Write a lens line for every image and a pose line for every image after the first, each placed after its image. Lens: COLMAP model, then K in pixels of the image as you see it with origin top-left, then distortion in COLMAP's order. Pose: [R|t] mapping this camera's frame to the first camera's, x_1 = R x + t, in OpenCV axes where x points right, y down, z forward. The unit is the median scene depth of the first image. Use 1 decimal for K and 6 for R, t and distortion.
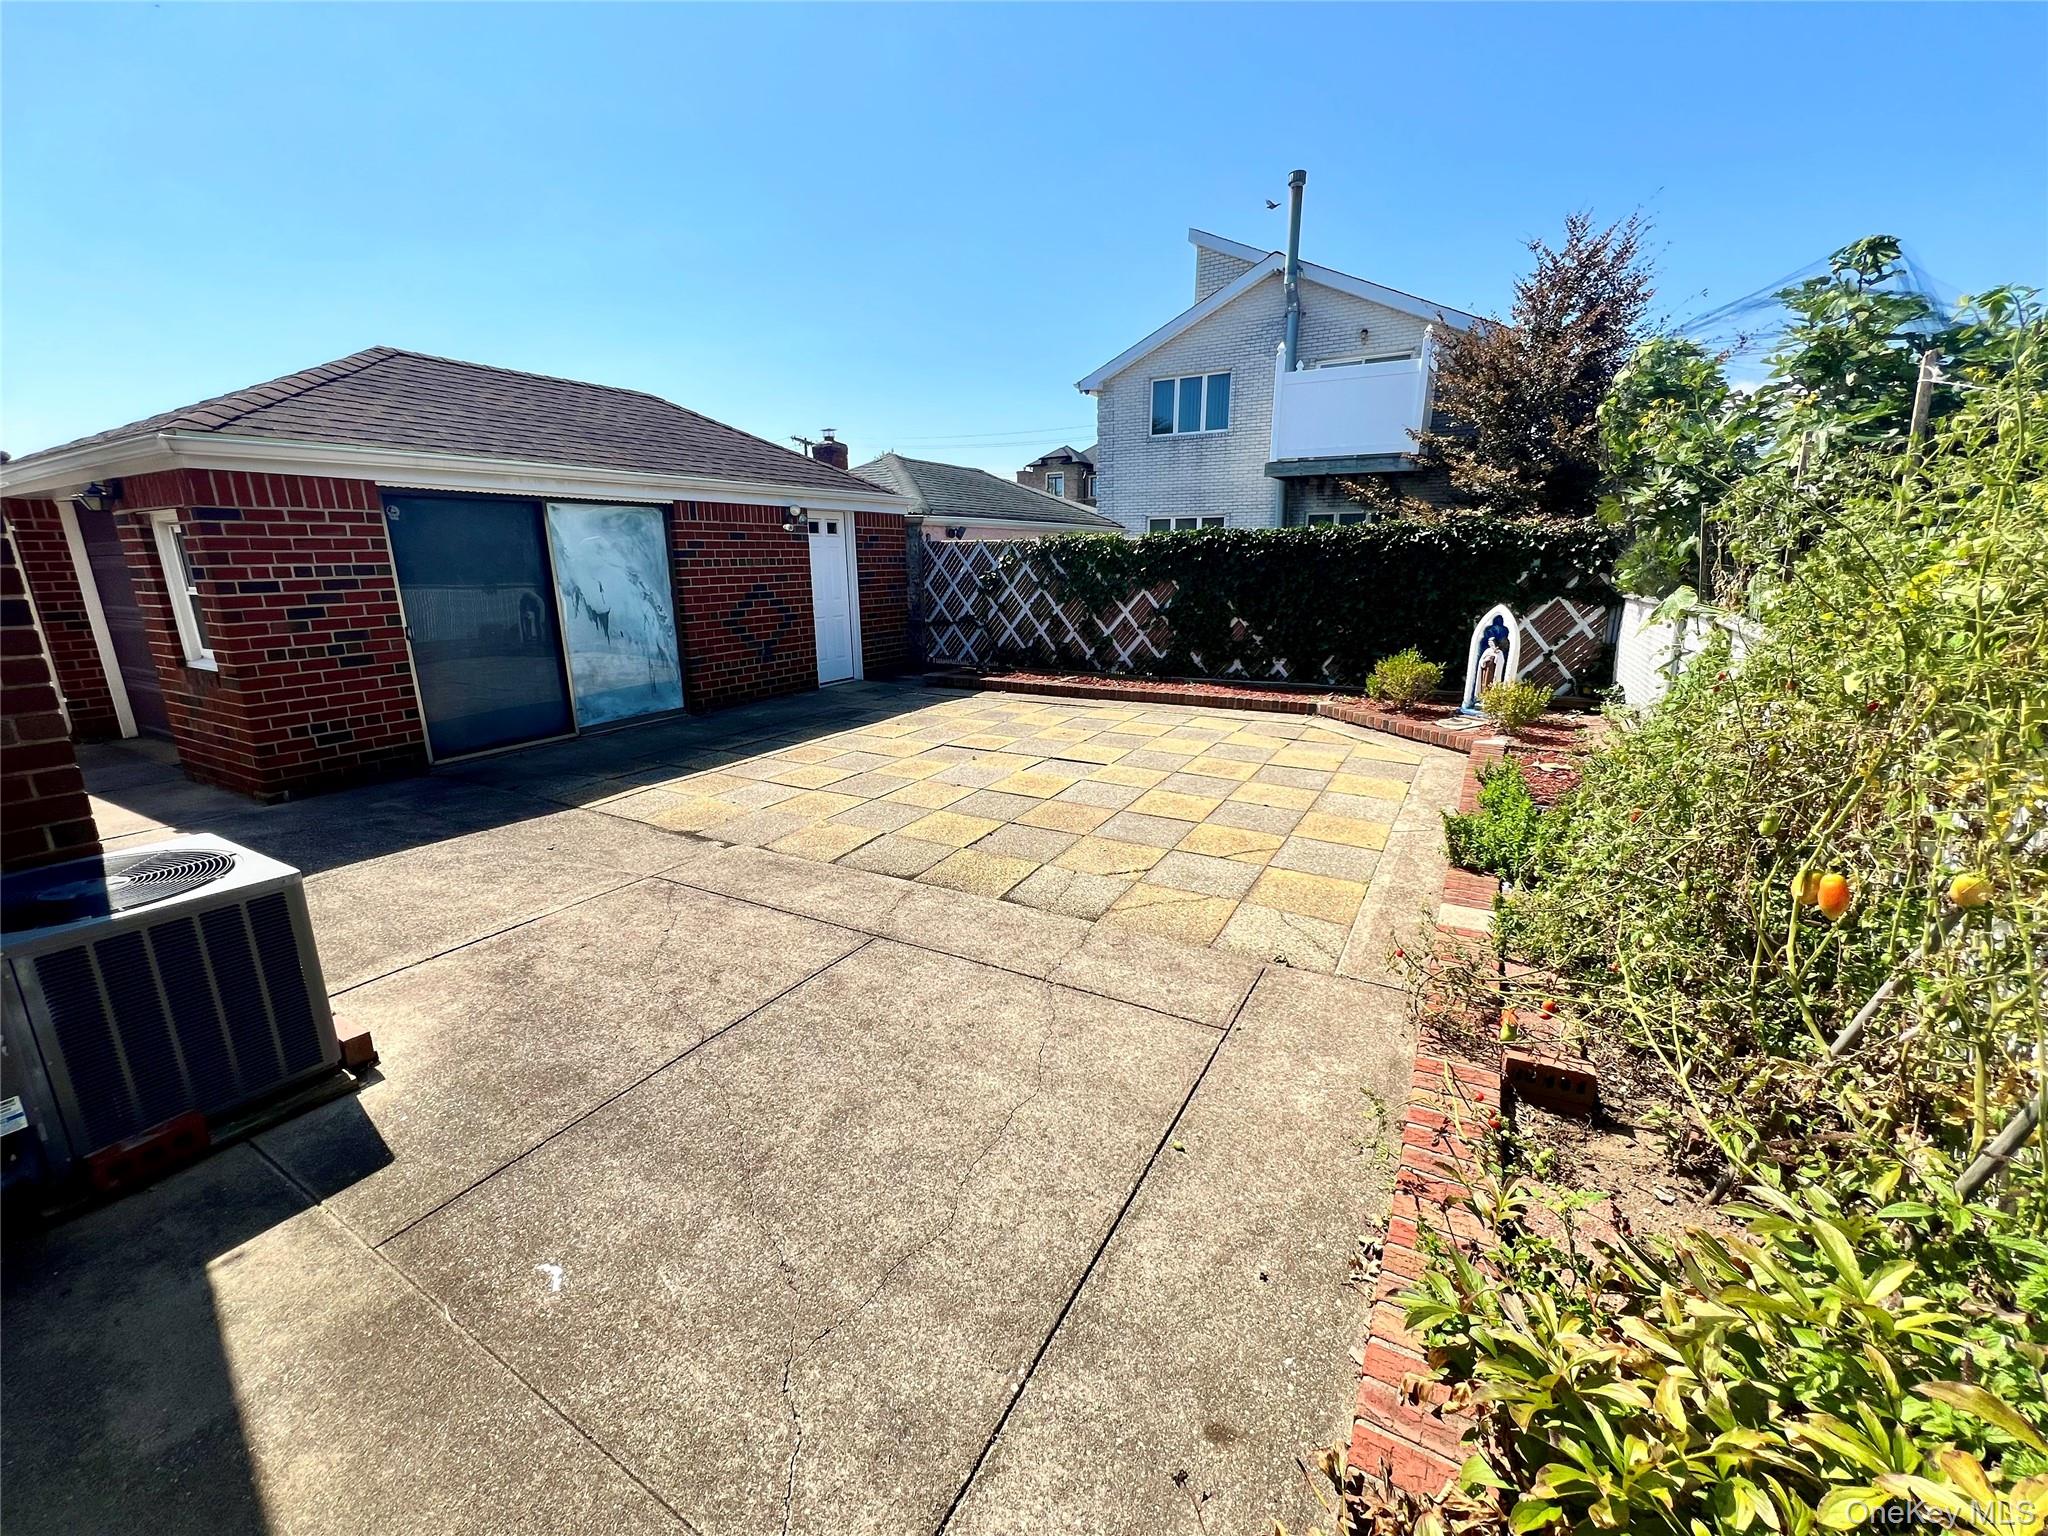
lens RADIAL K [[822.0, 0, 1017.6], [0, 822.0, 762.6], [0, 0, 1]] dist [-0.001135, 0.000102]
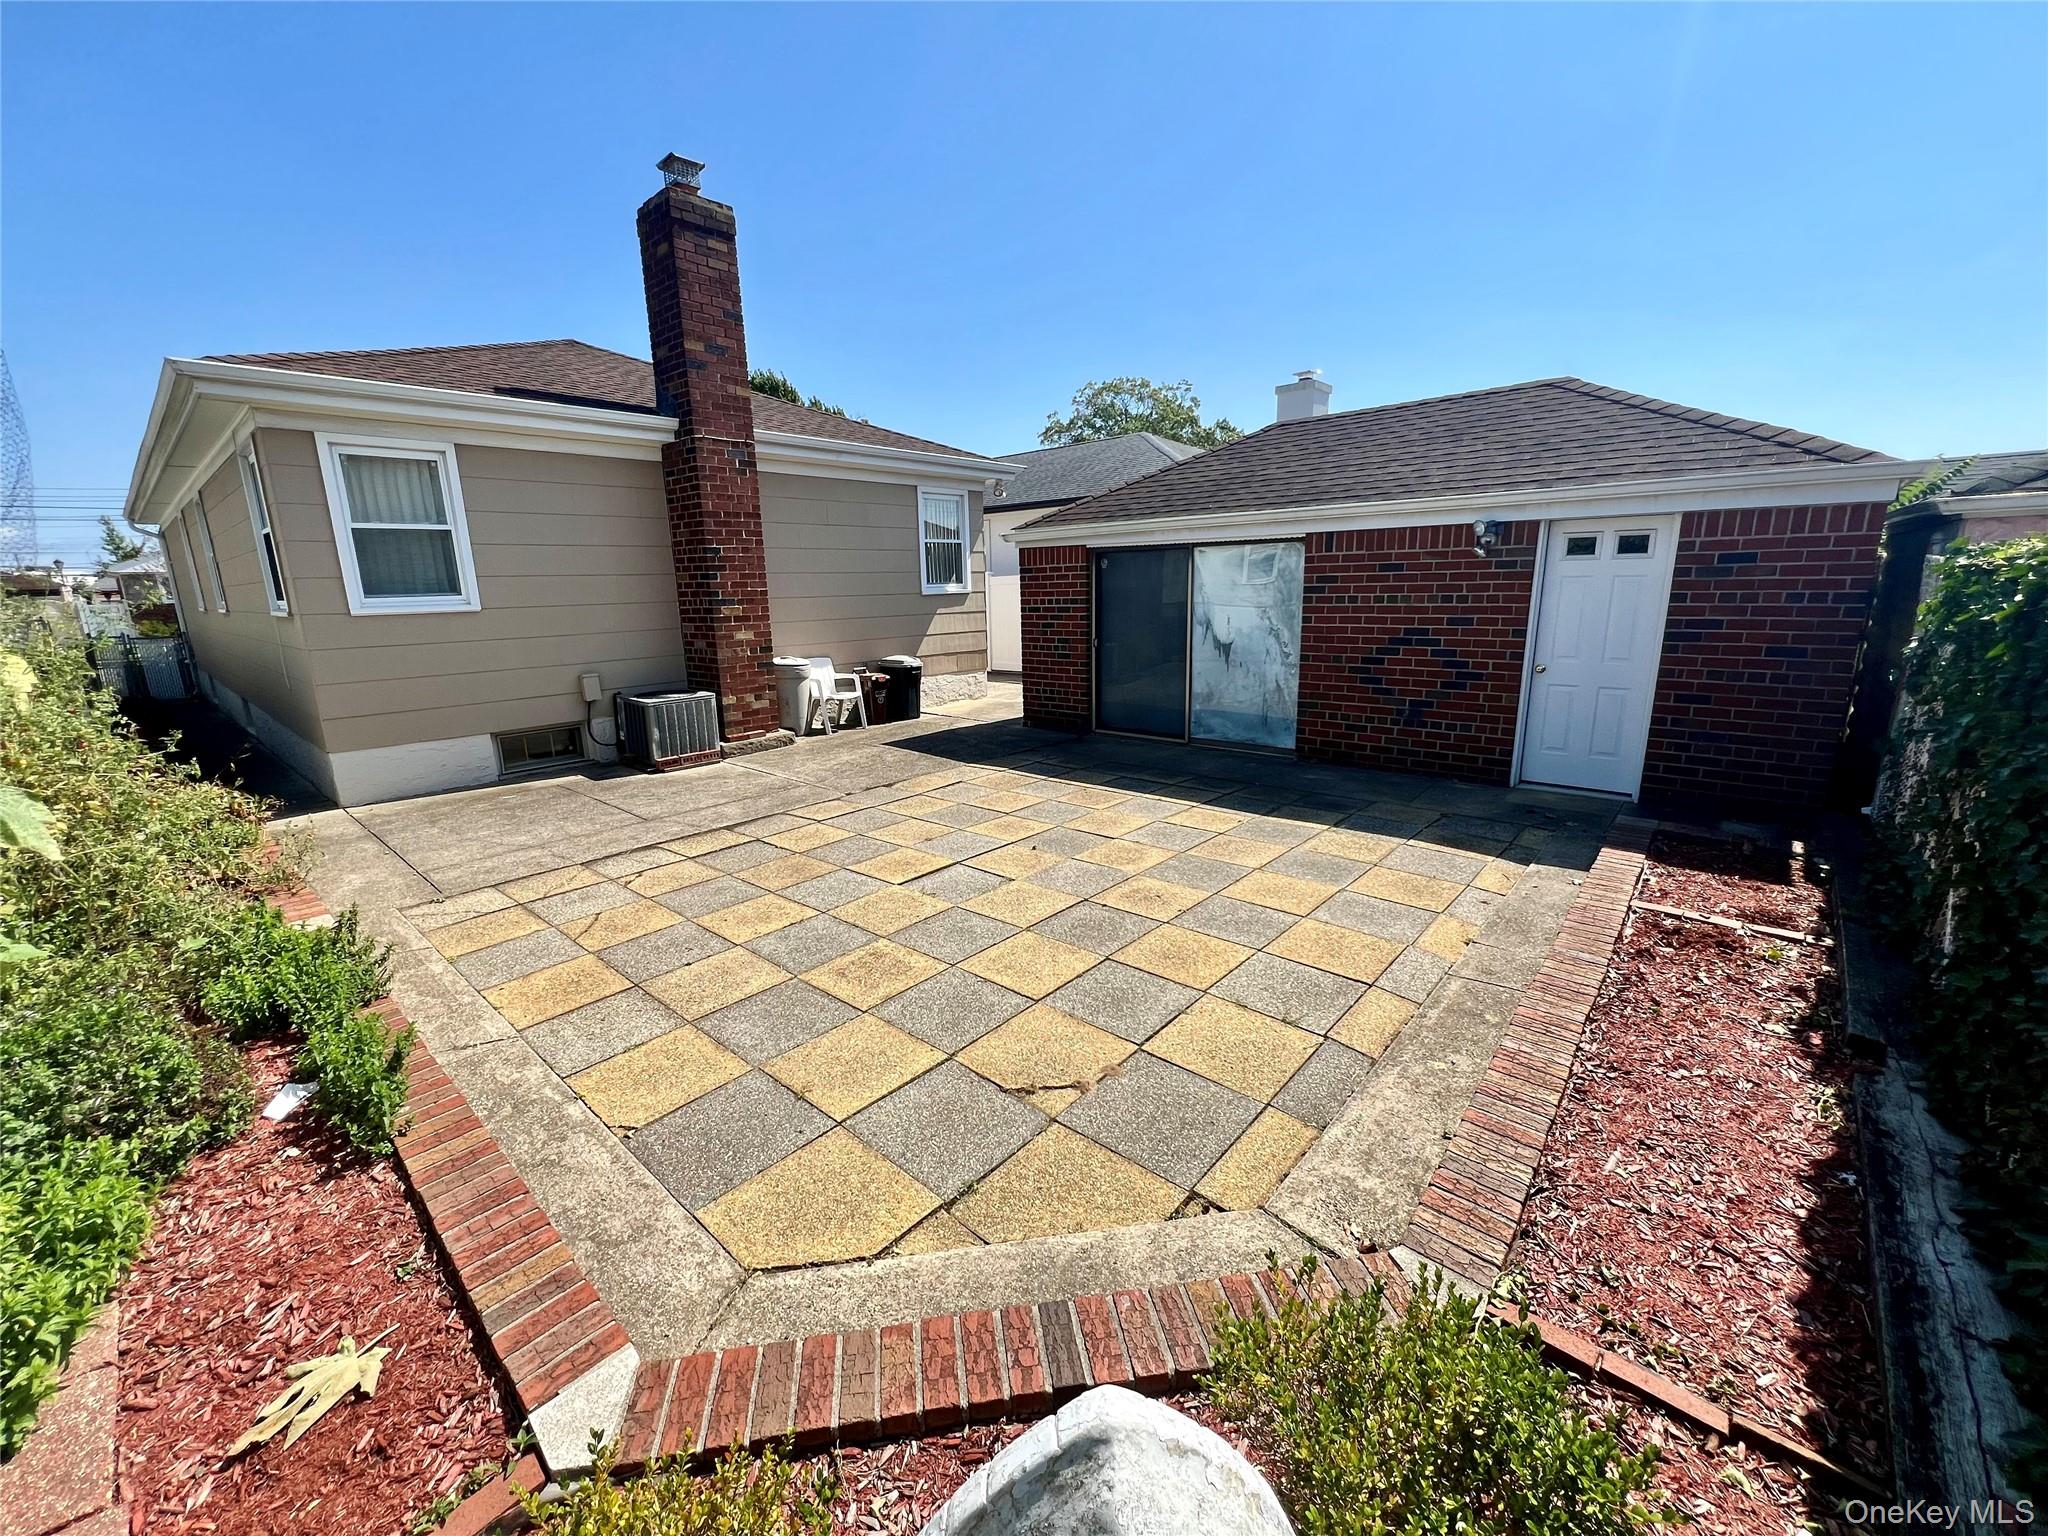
lens RADIAL K [[822.0, 0, 1021.0], [0, 822.0, 767.9], [0, 0, 1]] dist [-0.001135, 0.000102]
pose [[-0.213249, 0.233176, -0.948764, 0.837135], [-0.213645, 0.936469, 0.278174, -0.360004], [0.953352, 0.262019, -0.149884, 1.247461]]
